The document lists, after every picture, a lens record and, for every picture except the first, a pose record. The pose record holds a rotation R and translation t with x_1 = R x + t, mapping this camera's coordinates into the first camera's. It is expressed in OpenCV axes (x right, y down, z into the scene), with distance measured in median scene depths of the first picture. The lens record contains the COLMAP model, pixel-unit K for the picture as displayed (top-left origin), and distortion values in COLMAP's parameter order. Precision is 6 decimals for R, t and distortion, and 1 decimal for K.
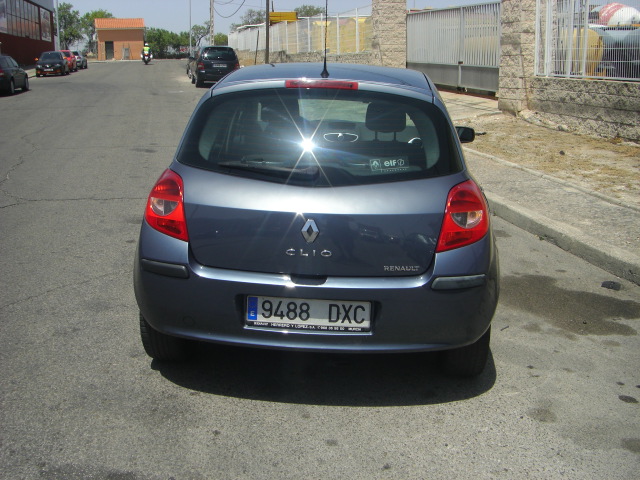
lens RADIAL K [[719.5, 0, 323.2], [0, 719.5, 240.4], [0, 0, 1]] dist [-0.139335, 0.000000]
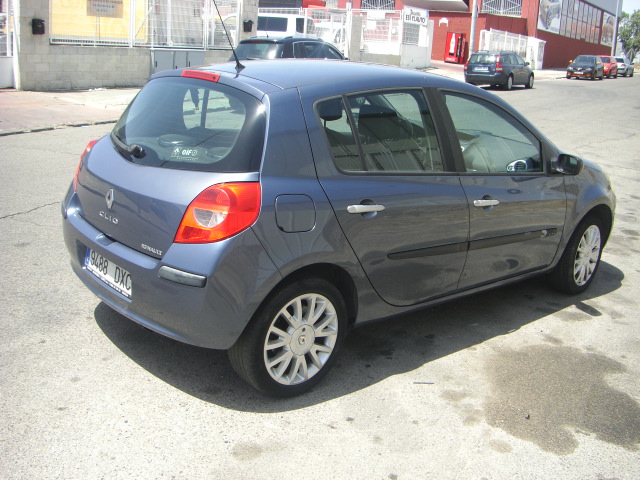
lens RADIAL K [[719.5, 0, 318.8], [0, 719.5, 238.6], [0, 0, 1]] dist [-0.139335, 0.000000]
pose [[0.702177, 0.218807, -0.677547, 0.225011], [-0.224728, 0.971074, 0.080702, -0.026461], [0.675607, 0.095597, 0.731038, 0.090383]]
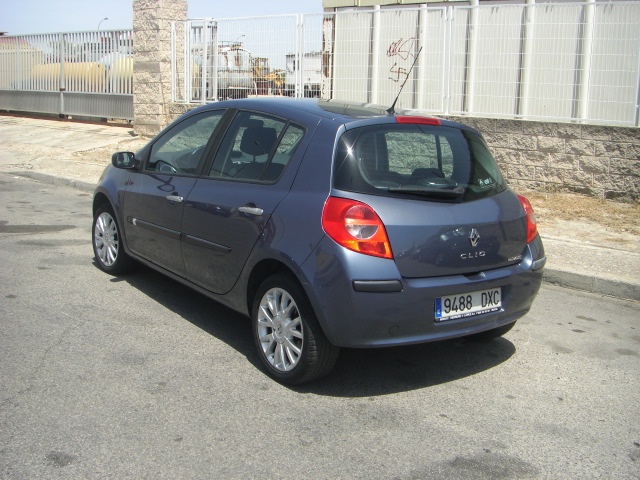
lens RADIAL K [[719.5, 0, 317.8], [0, 719.5, 242.7], [0, 0, 1]] dist [-0.139335, 0.000000]
pose [[0.769692, -0.110451, 0.628789, -0.229753], [0.128431, 0.991573, 0.016965, -0.013533], [-0.625364, 0.067698, 0.777391, 0.043959]]
